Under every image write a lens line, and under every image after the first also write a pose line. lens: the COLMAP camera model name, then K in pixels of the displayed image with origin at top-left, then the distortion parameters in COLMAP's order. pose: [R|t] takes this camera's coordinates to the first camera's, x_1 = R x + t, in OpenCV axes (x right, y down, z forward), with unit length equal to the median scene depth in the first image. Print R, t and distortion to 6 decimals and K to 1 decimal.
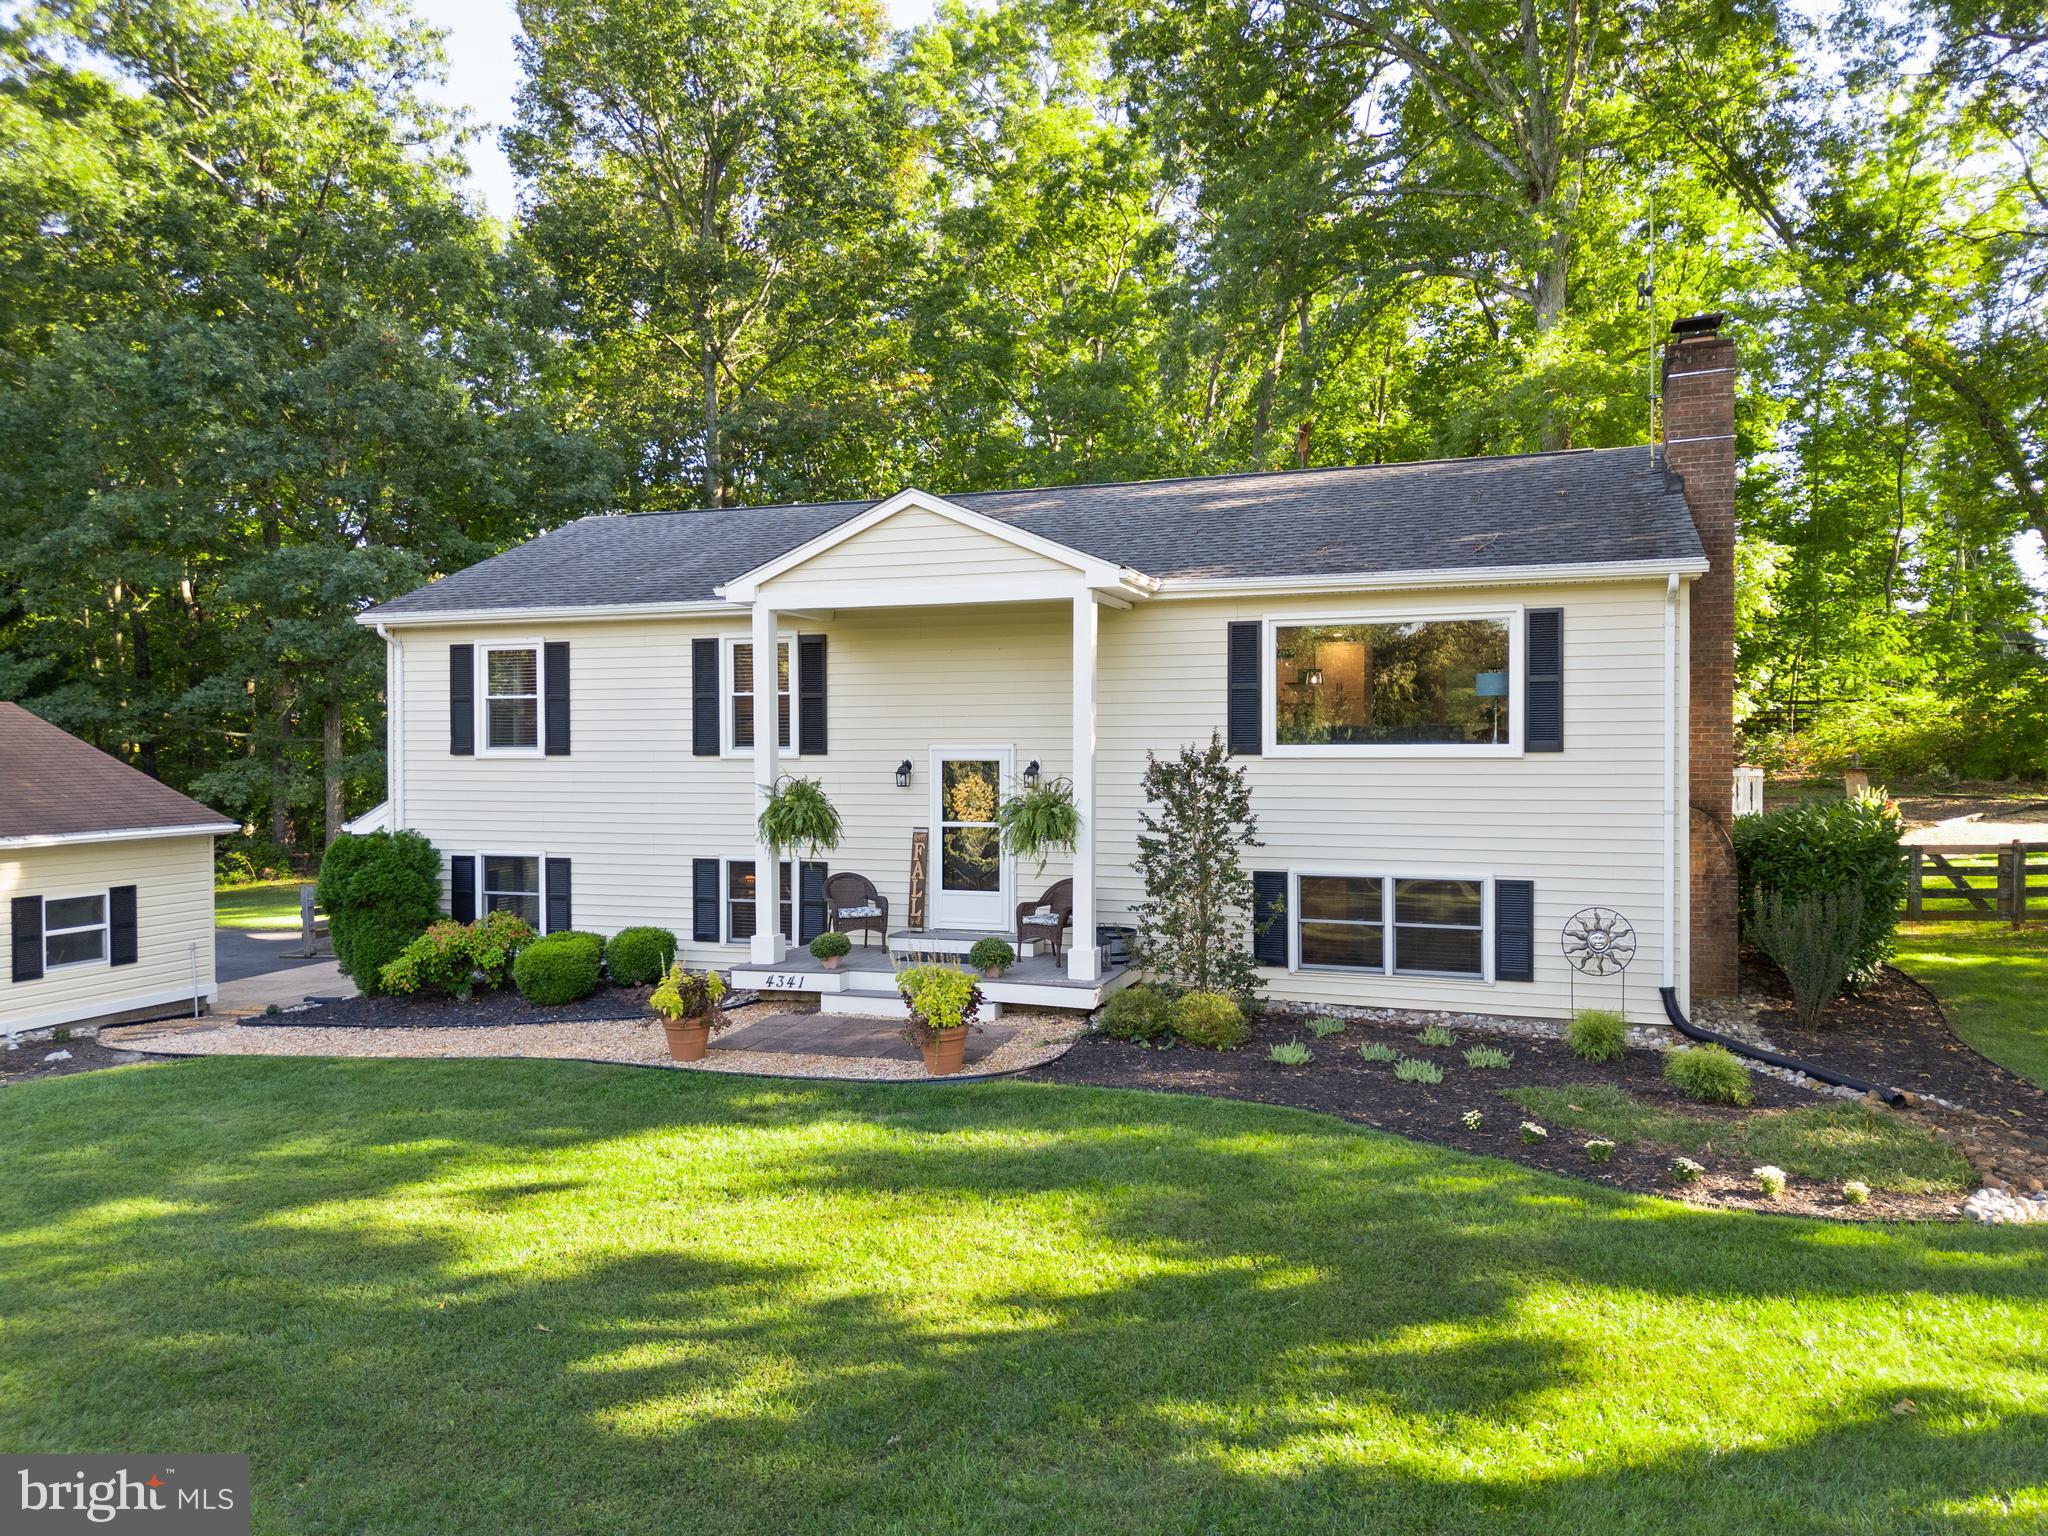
lens RADIAL K [[1409.3, 0, 1024.0], [0, 1409.3, 768.0], [0, 0, 1]] dist [0.072218, -0.074206]
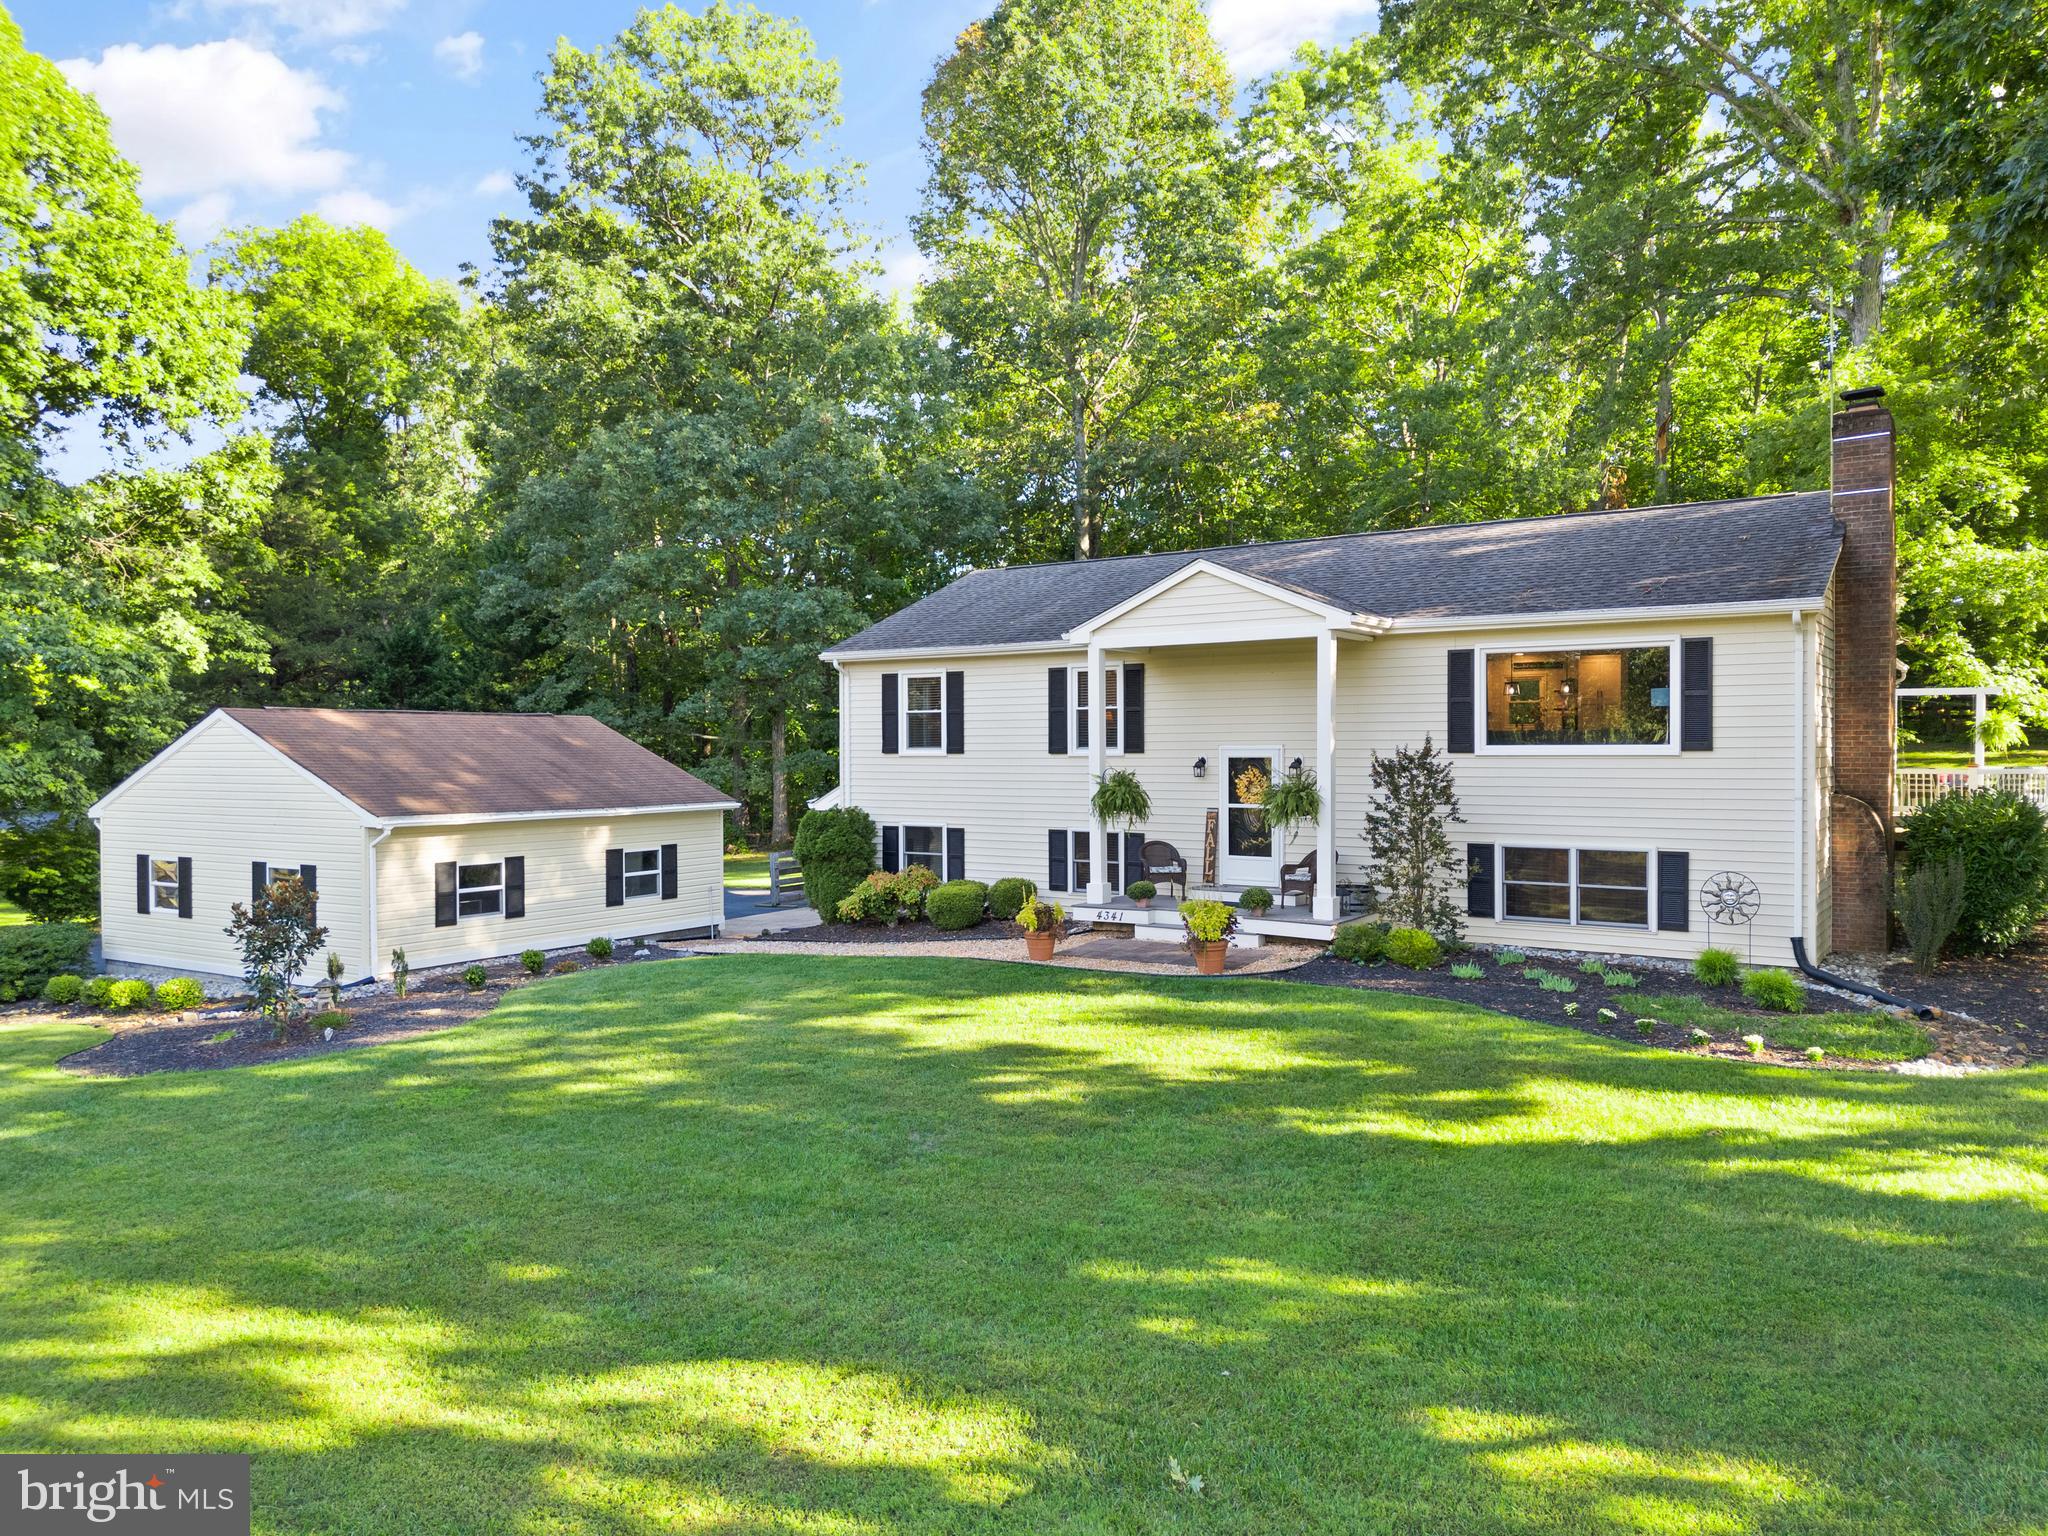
lens RADIAL K [[1409.3, 0, 1024.0], [0, 1409.3, 768.0], [0, 0, 1]] dist [0.072218, -0.074206]
pose [[0.965709, 0.002801, -0.259613, 0.096207], [-0.002729, 0.999996, 0.000641, 0.004047], [0.259614, 0.000089, 0.965713, -0.319614]]
